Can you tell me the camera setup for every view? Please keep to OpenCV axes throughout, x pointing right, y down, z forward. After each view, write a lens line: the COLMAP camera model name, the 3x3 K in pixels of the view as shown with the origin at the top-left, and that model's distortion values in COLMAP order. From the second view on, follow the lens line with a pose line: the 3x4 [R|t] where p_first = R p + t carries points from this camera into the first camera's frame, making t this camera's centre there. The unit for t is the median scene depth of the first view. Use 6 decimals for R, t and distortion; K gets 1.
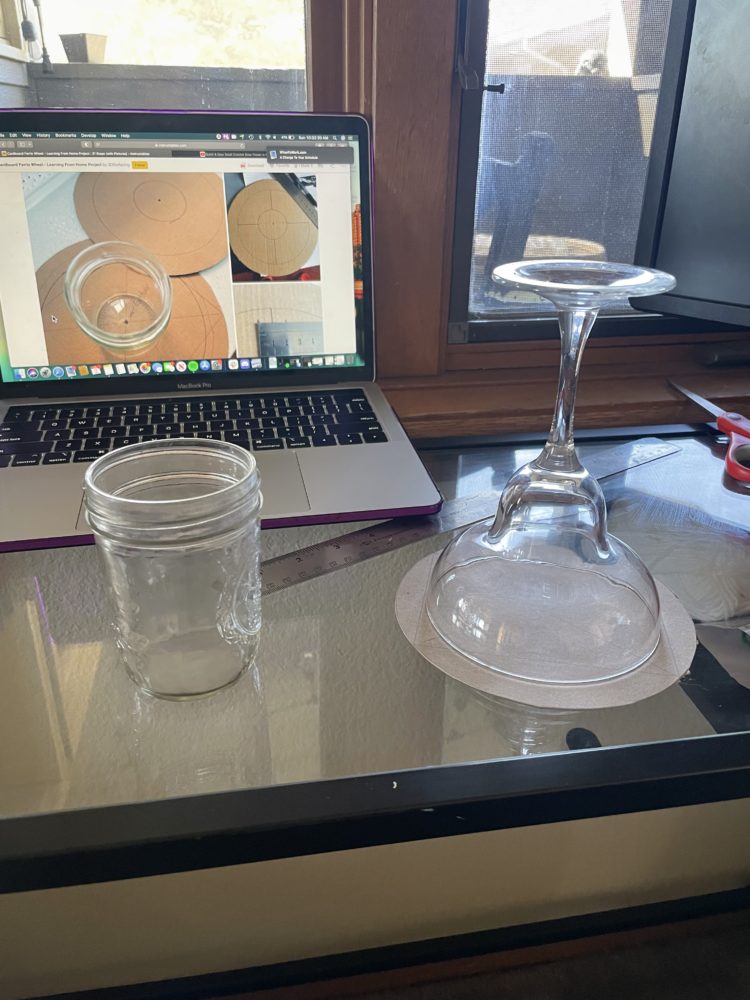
lens RADIAL K [[785.1, 0, 383.2], [0, 785.1, 506.8], [0, 0, 1]] dist [0.075659, -0.109904]
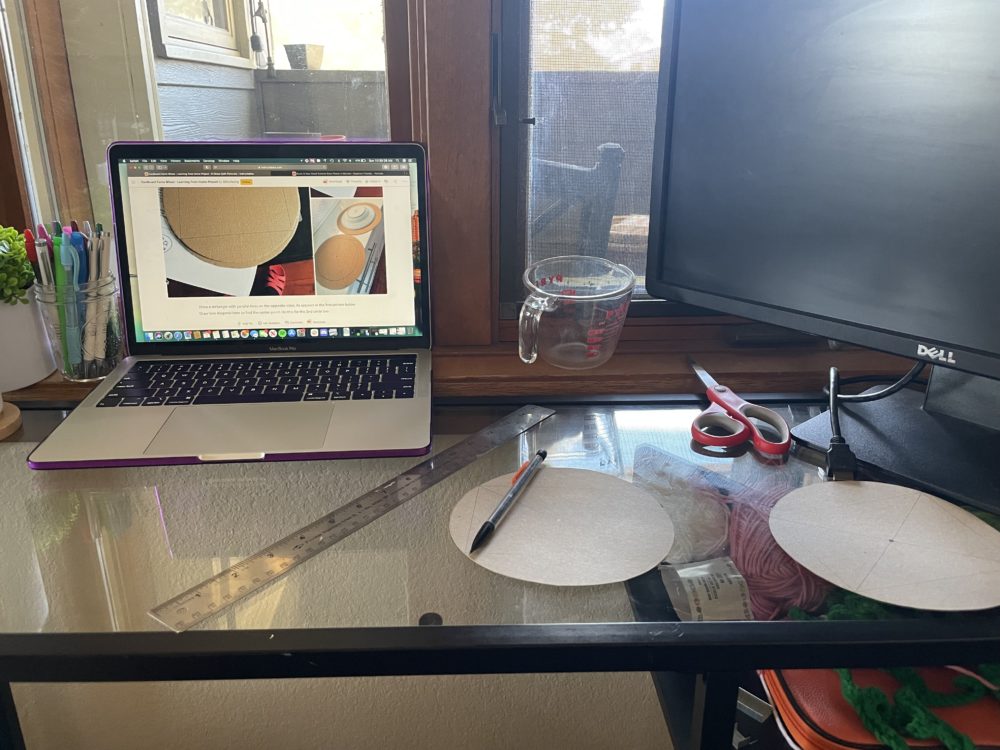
lens RADIAL K [[785.1, 0, 501.5], [0, 785.1, 378.4], [0, 0, 1]] dist [0.075659, -0.109904]
pose [[0.990468, 0.033501, -0.133607, 0.279971], [-0.048471, 0.992703, -0.110417, 0.014920], [0.128933, 0.115841, 0.984864, -0.184983]]
